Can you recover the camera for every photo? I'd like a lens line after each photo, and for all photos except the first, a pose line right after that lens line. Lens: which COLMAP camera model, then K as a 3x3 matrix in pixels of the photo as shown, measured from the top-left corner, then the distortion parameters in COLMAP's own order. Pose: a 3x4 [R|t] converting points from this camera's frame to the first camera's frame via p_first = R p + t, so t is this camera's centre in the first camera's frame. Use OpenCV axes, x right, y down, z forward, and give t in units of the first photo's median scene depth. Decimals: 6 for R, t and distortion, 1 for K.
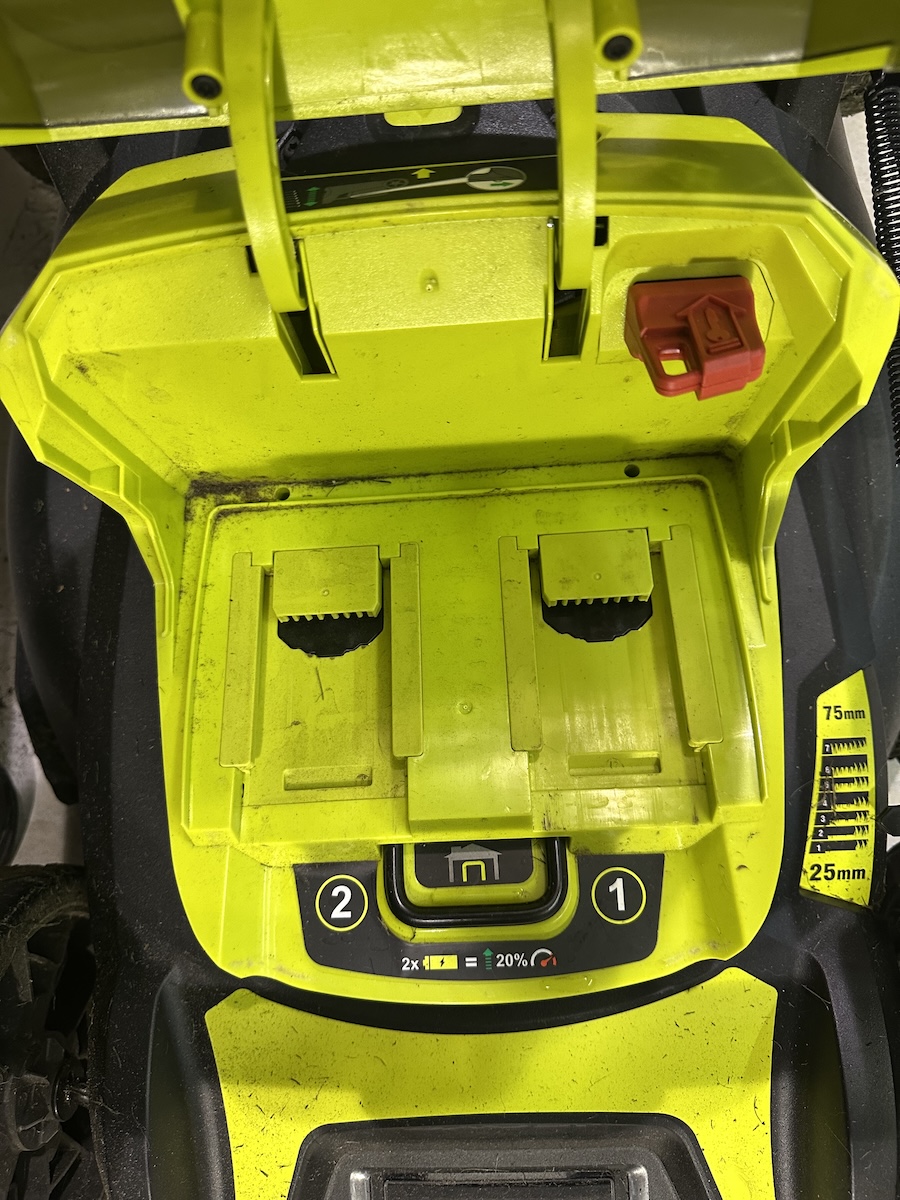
lens RADIAL K [[857.4, 0, 450.6], [0, 857.4, 599.8], [0, 0, 1]] dist [0.000837, -0.008311]
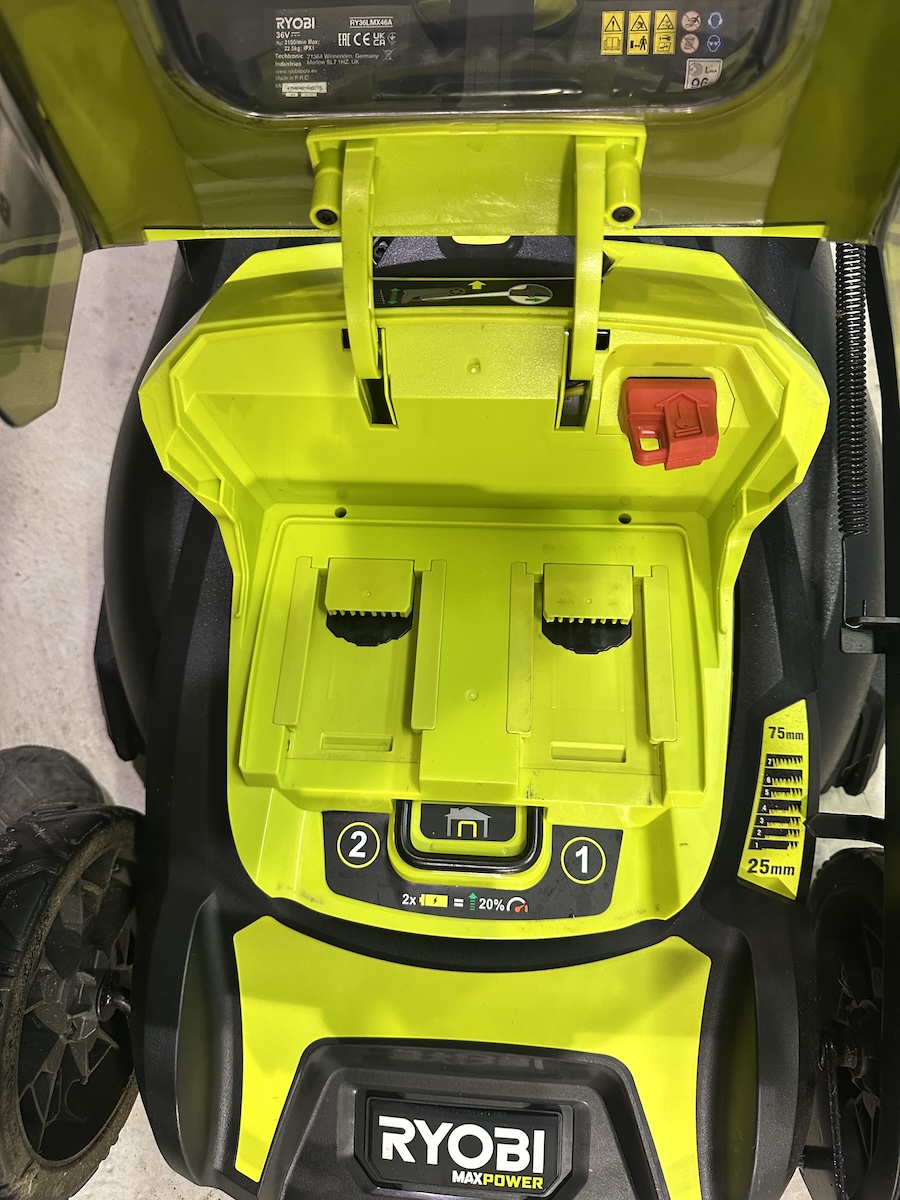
lens RADIAL K [[857.4, 0, 449.2], [0, 857.4, 600.8], [0, 0, 1]] dist [0.000837, -0.008311]
pose [[0.995786, 0.088971, -0.022224, -0.000604], [-0.089708, 0.995362, -0.034728, 0.035322], [0.019031, 0.036575, 0.999150, -0.246061]]
